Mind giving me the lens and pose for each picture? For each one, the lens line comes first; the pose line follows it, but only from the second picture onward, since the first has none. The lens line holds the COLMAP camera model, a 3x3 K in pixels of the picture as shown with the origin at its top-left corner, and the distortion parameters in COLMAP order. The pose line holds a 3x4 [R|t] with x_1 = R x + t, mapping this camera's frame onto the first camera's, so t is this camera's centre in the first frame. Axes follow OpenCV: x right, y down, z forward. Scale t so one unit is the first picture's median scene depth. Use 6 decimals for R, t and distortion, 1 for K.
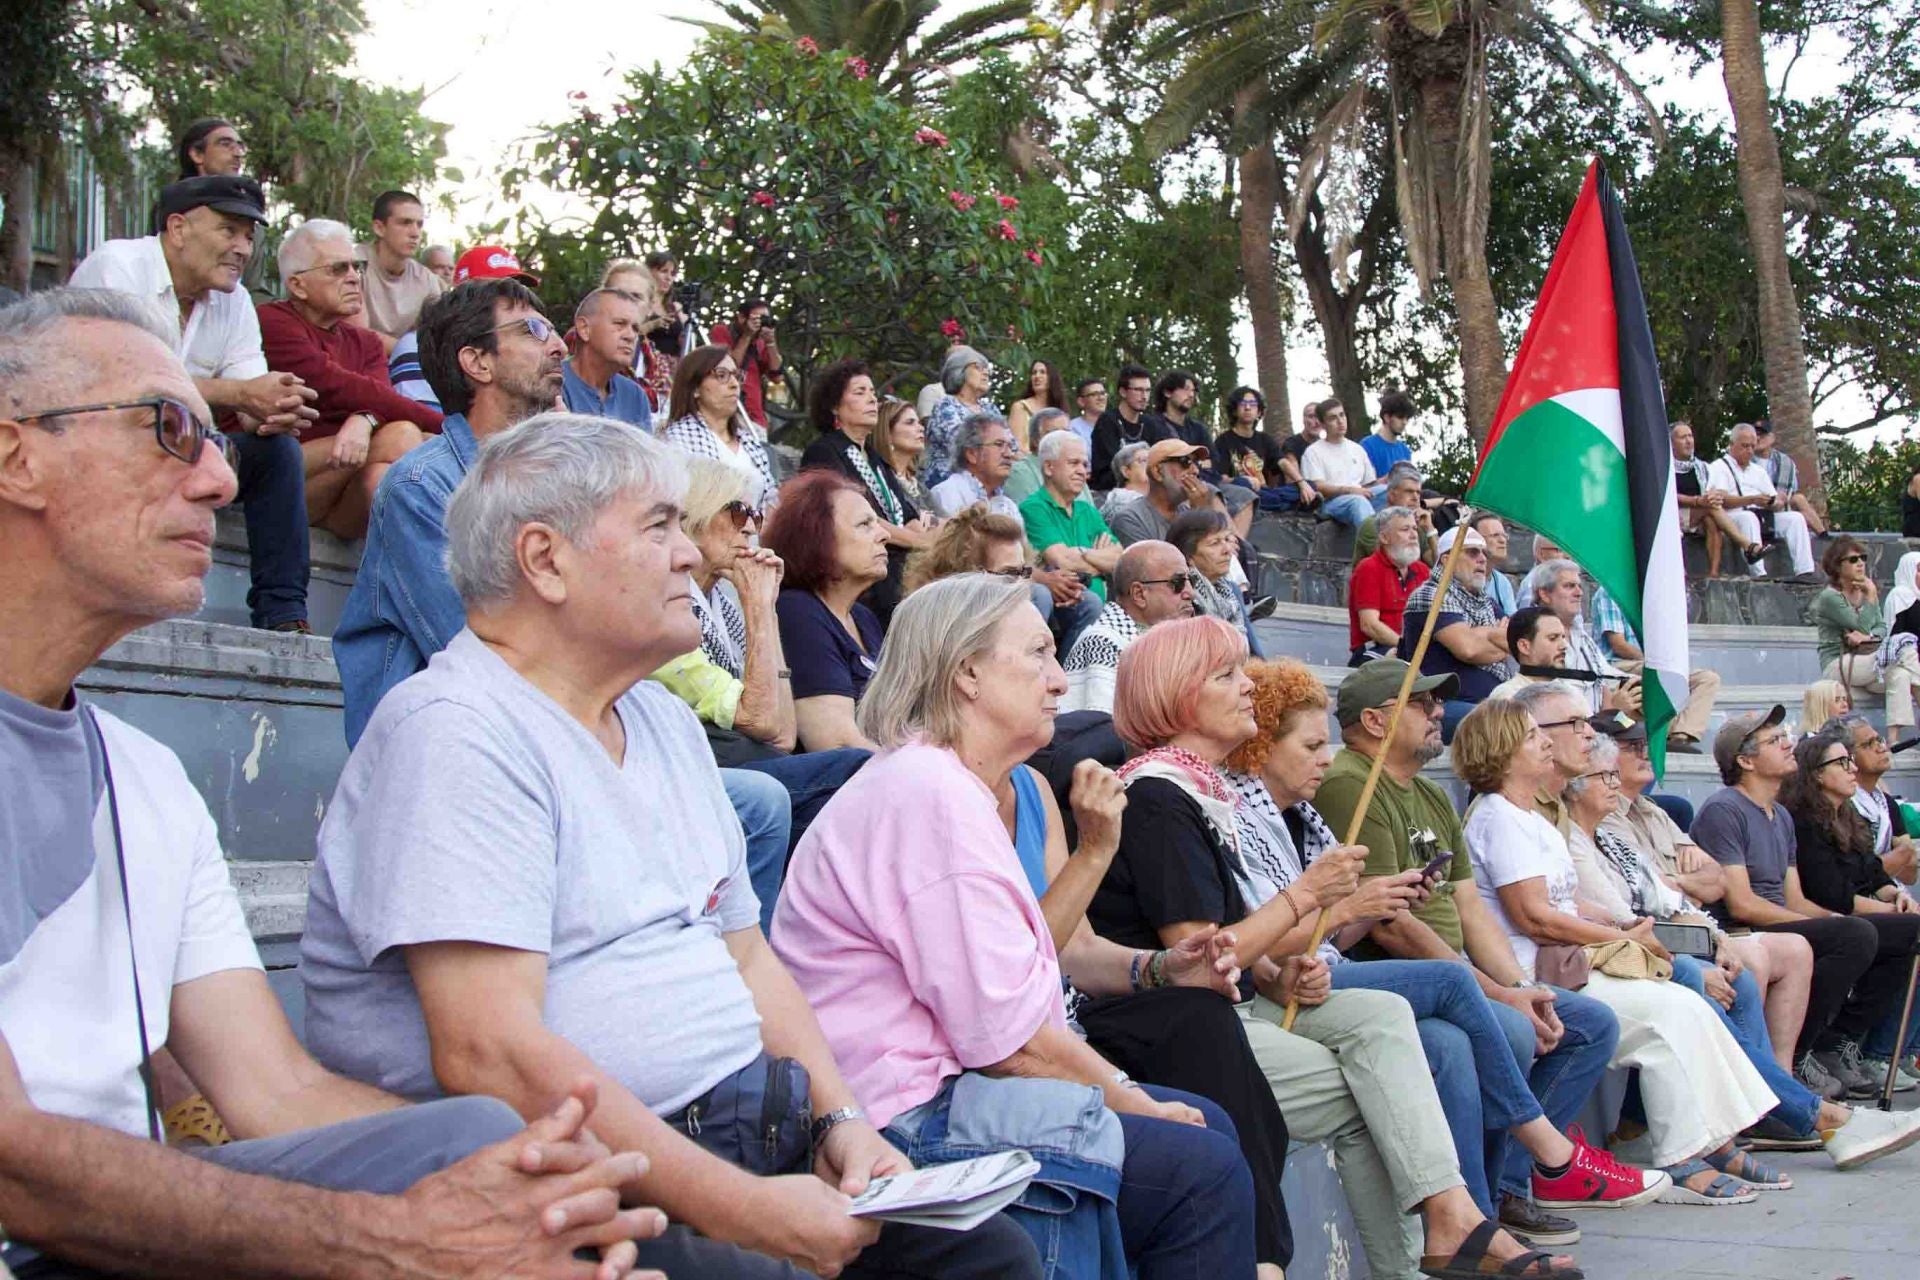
lens RADIAL K [[2133.0, 0, 967.2], [0, 2133.0, 641.9], [0, 0, 1]] dist [-0.115745, 0.037373]
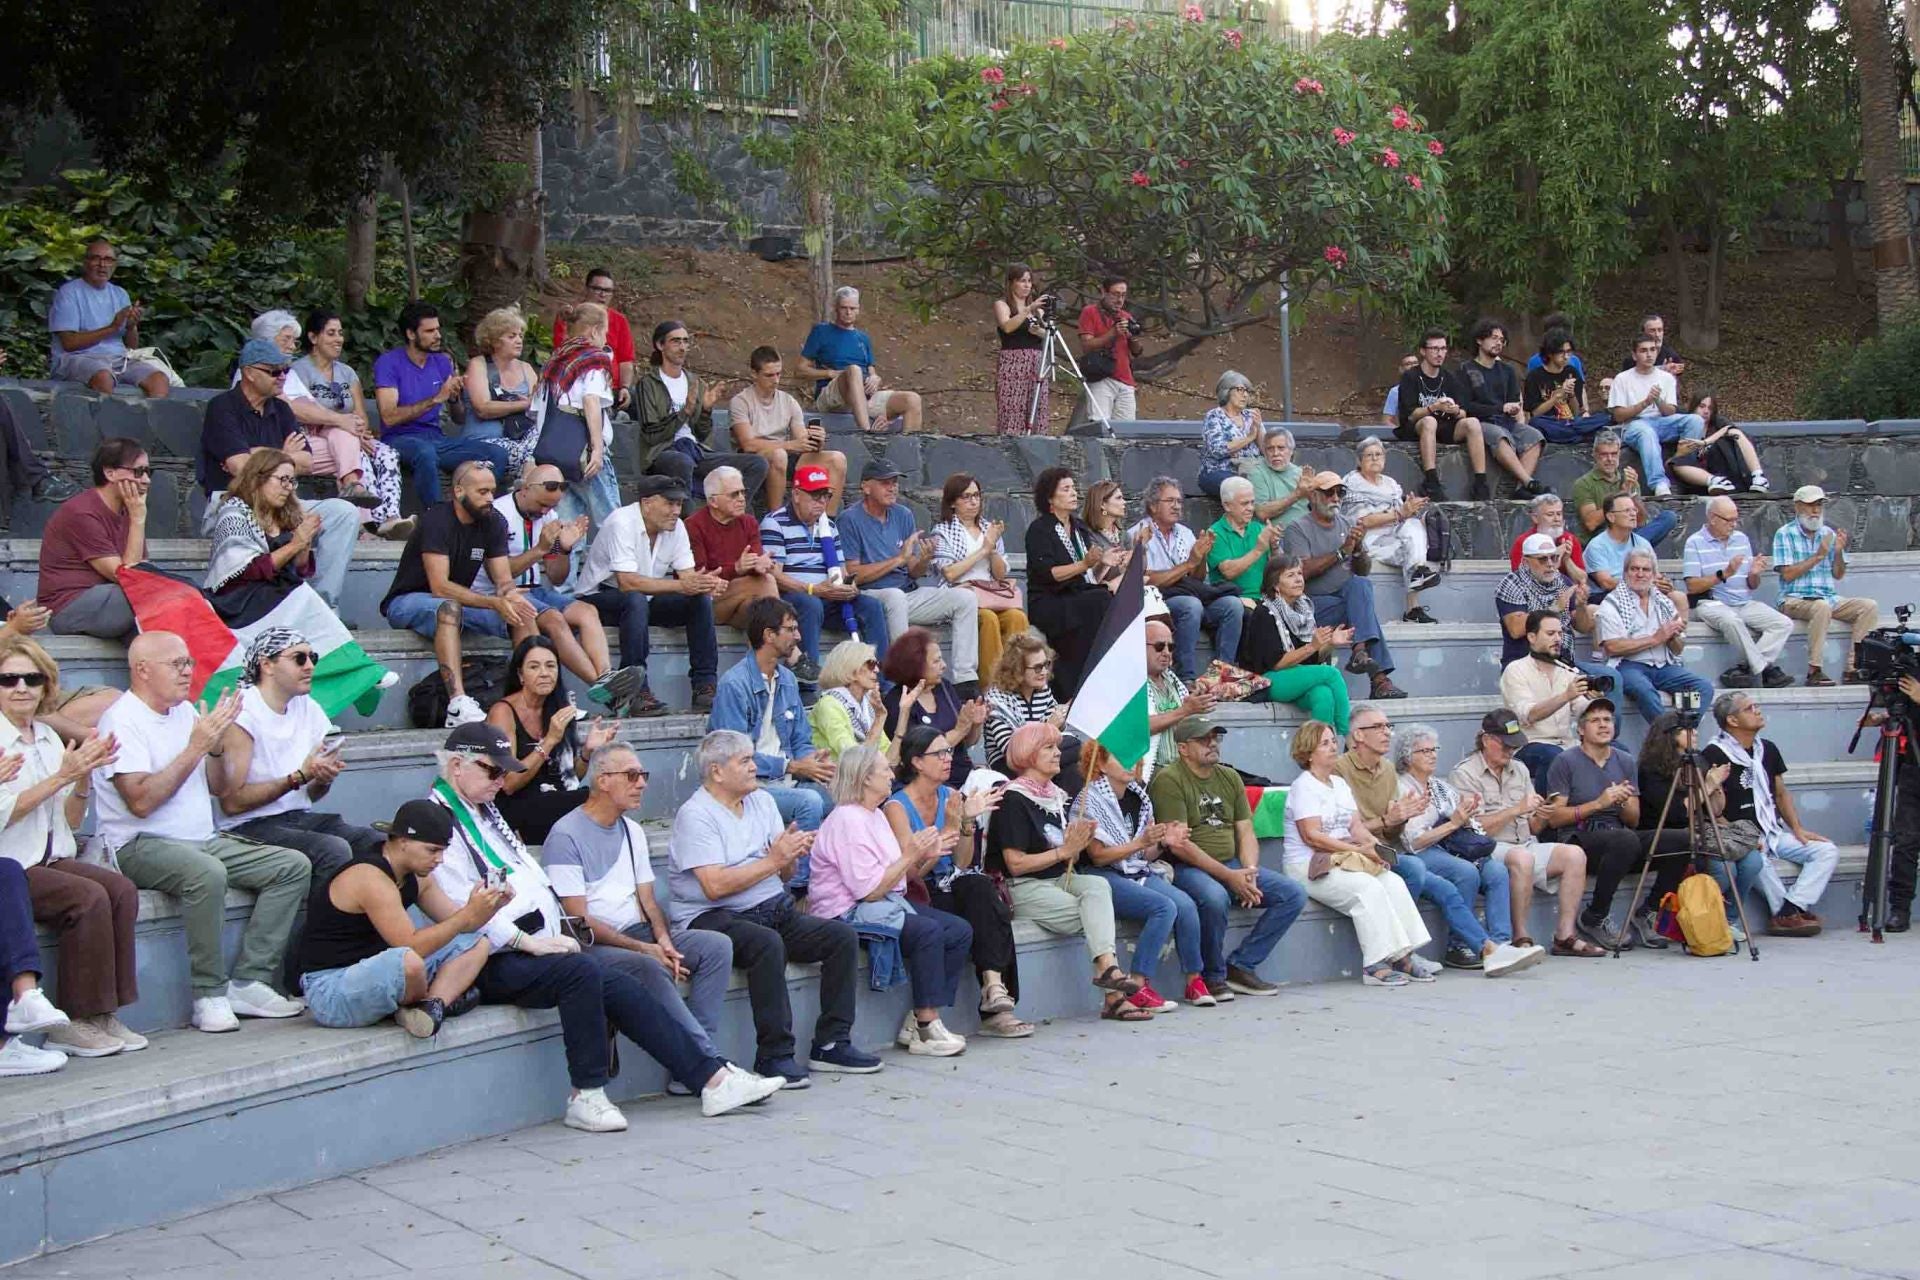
lens RADIAL K [[2931.0, 0, 950.7], [0, 2931.0, 636.8], [0, 0, 1]] dist [-0.004434, 0.124643]
pose [[0.960444, -0.000913, -0.278473, 0.679935], [0.029339, 0.994761, 0.097924, -0.319404], [0.276925, -0.102221, 0.955439, -1.609051]]
